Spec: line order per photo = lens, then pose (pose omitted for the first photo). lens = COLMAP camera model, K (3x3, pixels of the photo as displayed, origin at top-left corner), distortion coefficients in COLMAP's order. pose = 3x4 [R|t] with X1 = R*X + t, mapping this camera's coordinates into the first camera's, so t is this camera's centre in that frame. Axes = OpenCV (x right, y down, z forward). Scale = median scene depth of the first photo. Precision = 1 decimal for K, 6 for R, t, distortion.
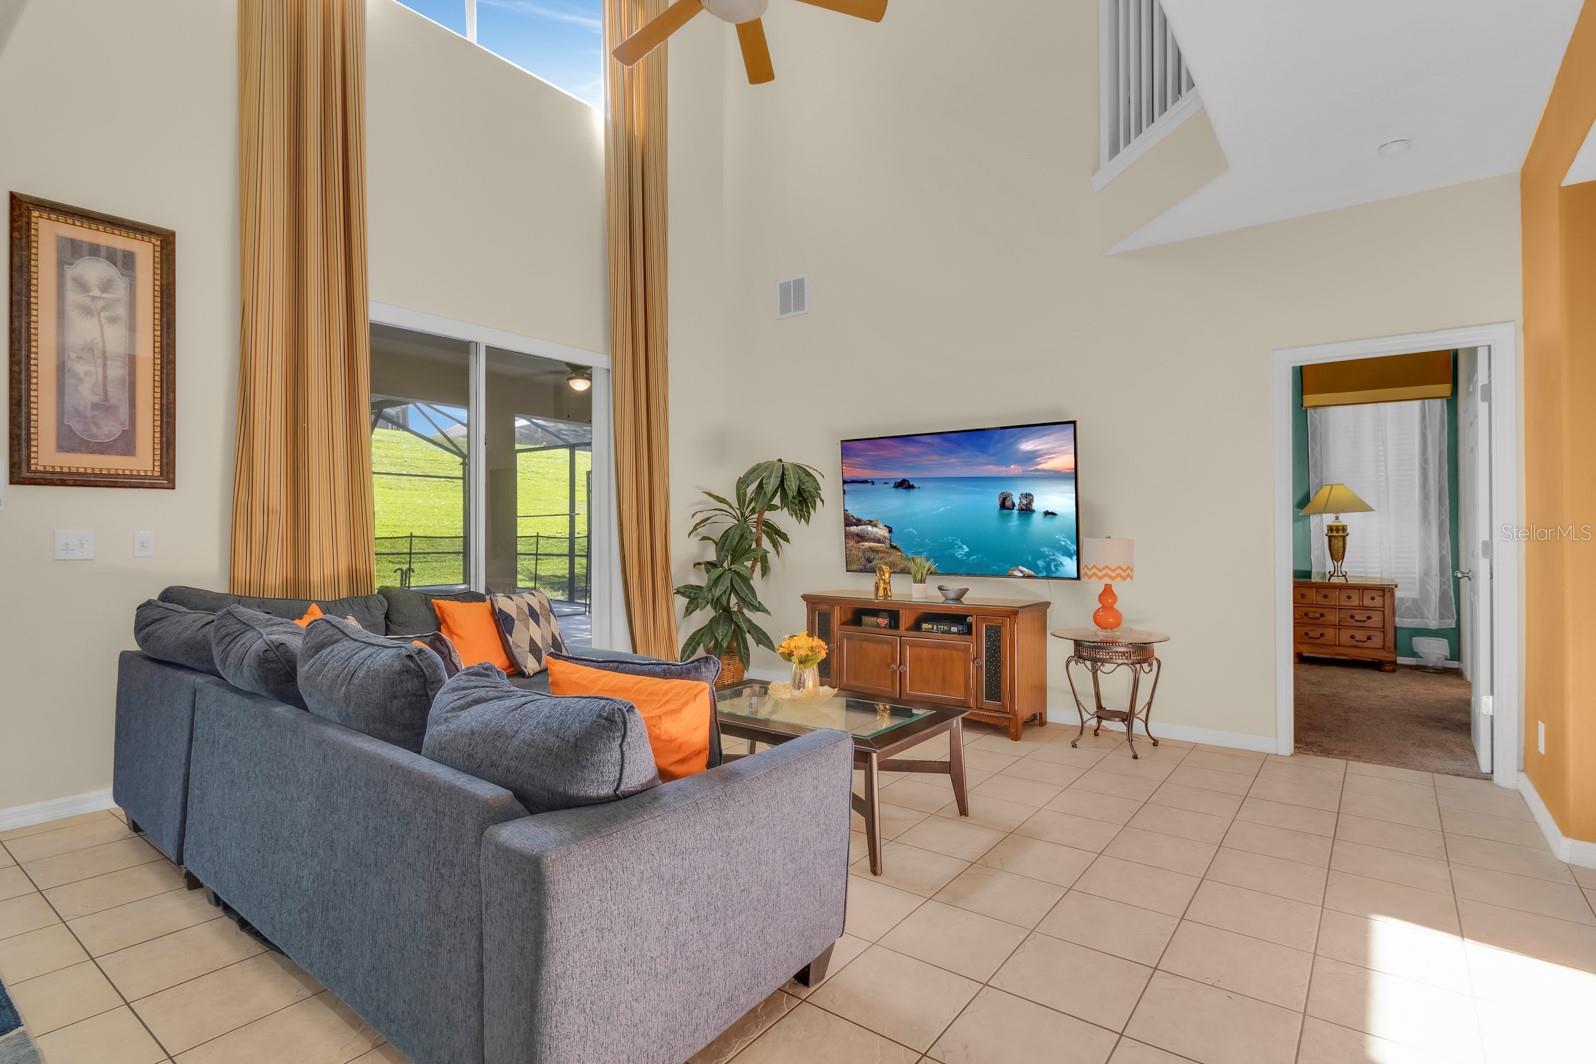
lens RADIAL K [[780.8, 0, 805.1], [0, 780.8, 525.5], [0, 0, 1]] dist [-0.000189, -0.000504]
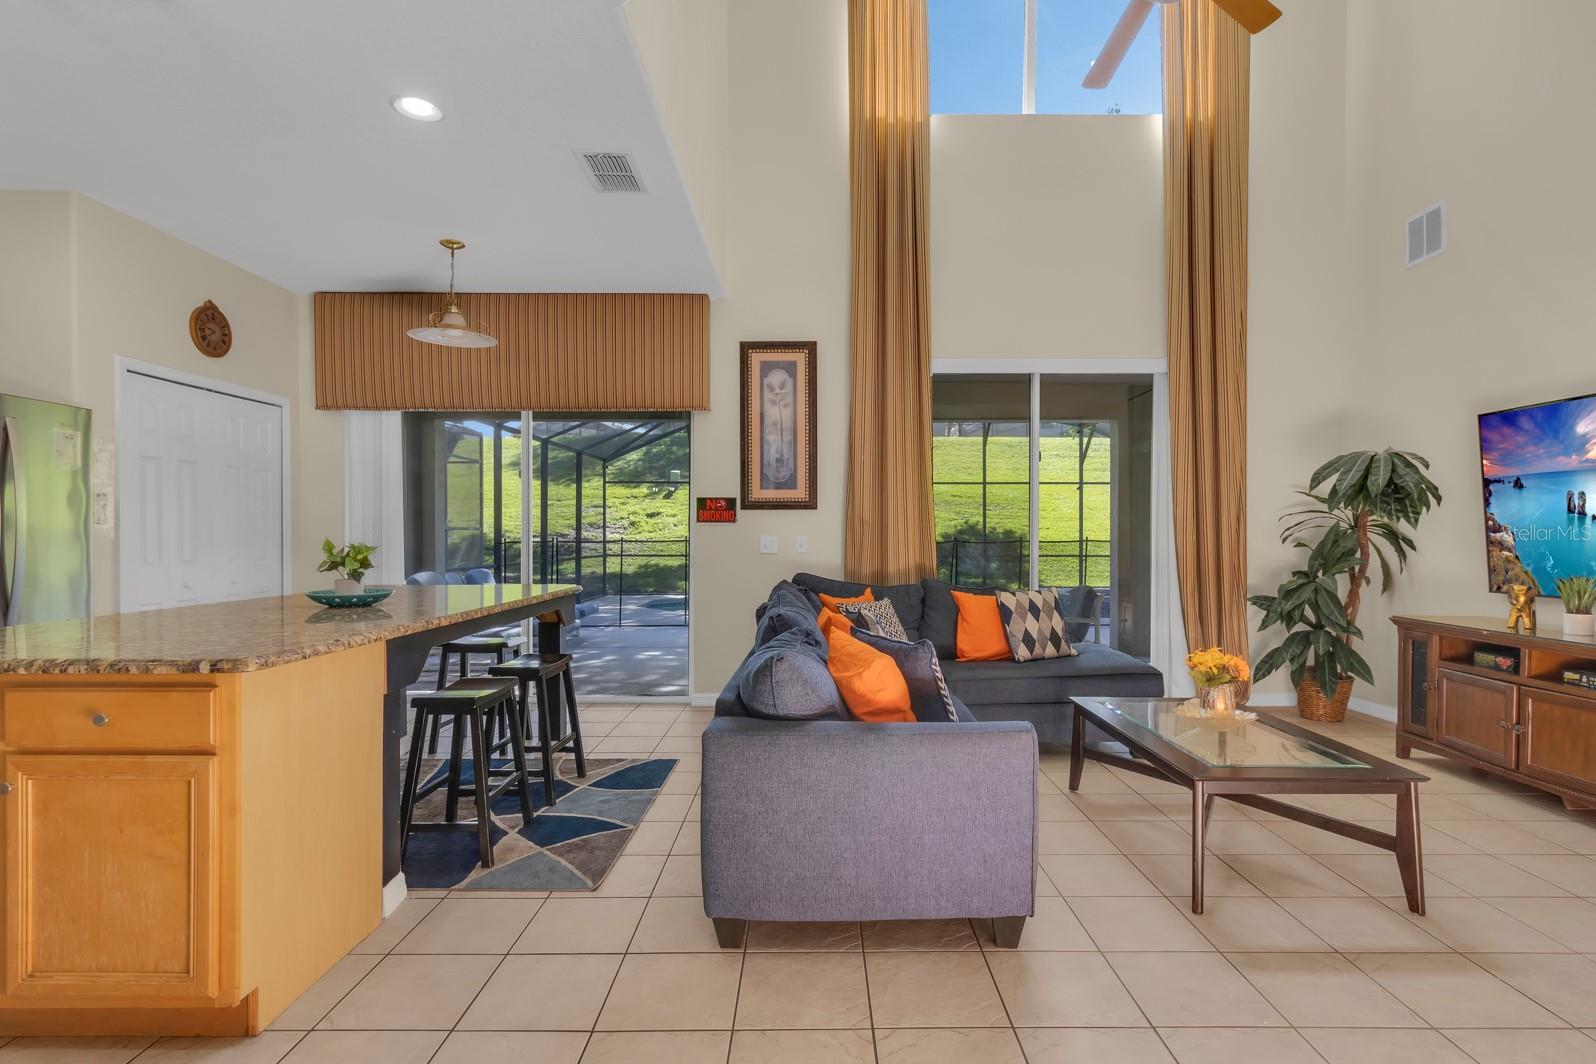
lens RADIAL K [[772.9, 0, 809.0], [0, 772.9, 544.0], [0, 0, 1]] dist [0.001830, -0.000054]
pose [[0.596968, 0.010875, -0.802191, 0.296457], [0.004693, 0.999844, 0.017048, -0.002343], [0.802251, -0.013942, 0.596824, 0.053005]]
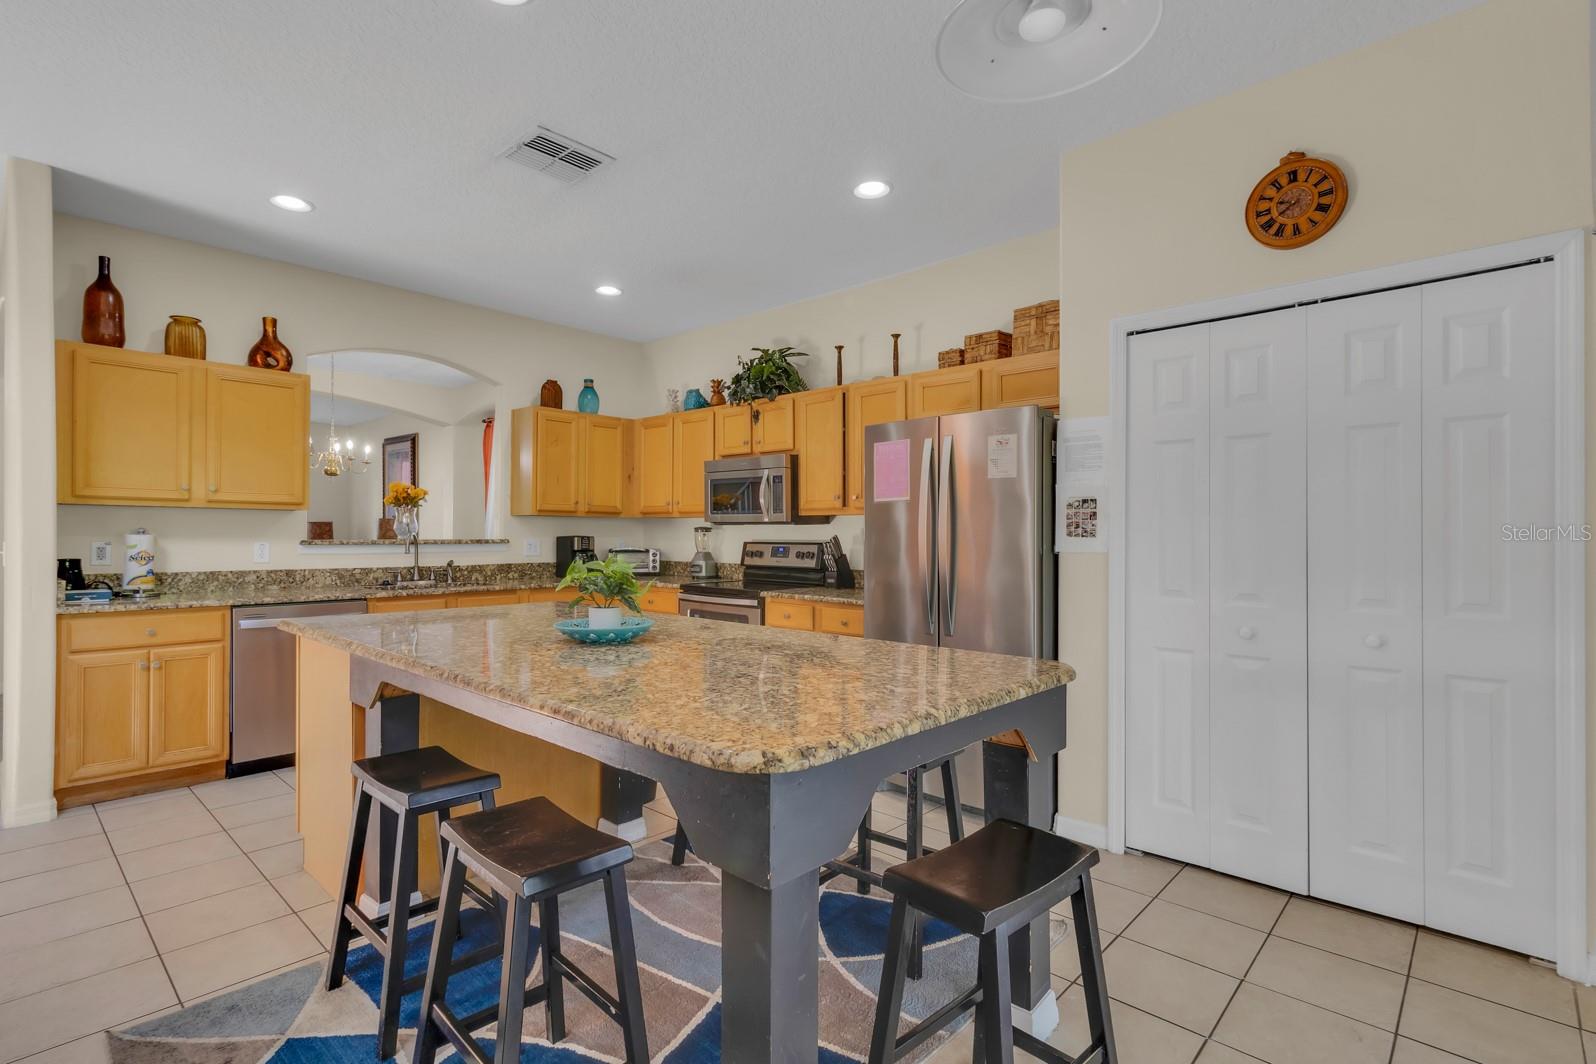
lens RADIAL K [[759.4, 0, 802.3], [0, 759.4, 531.9], [0, 0, 1]] dist [-0.000900, 0.000385]
pose [[-0.994773, -0.004992, 0.101986, -0.595437], [-0.005850, 0.999950, -0.008119, -0.010453], [-0.101940, -0.008674, -0.994753, 0.594385]]
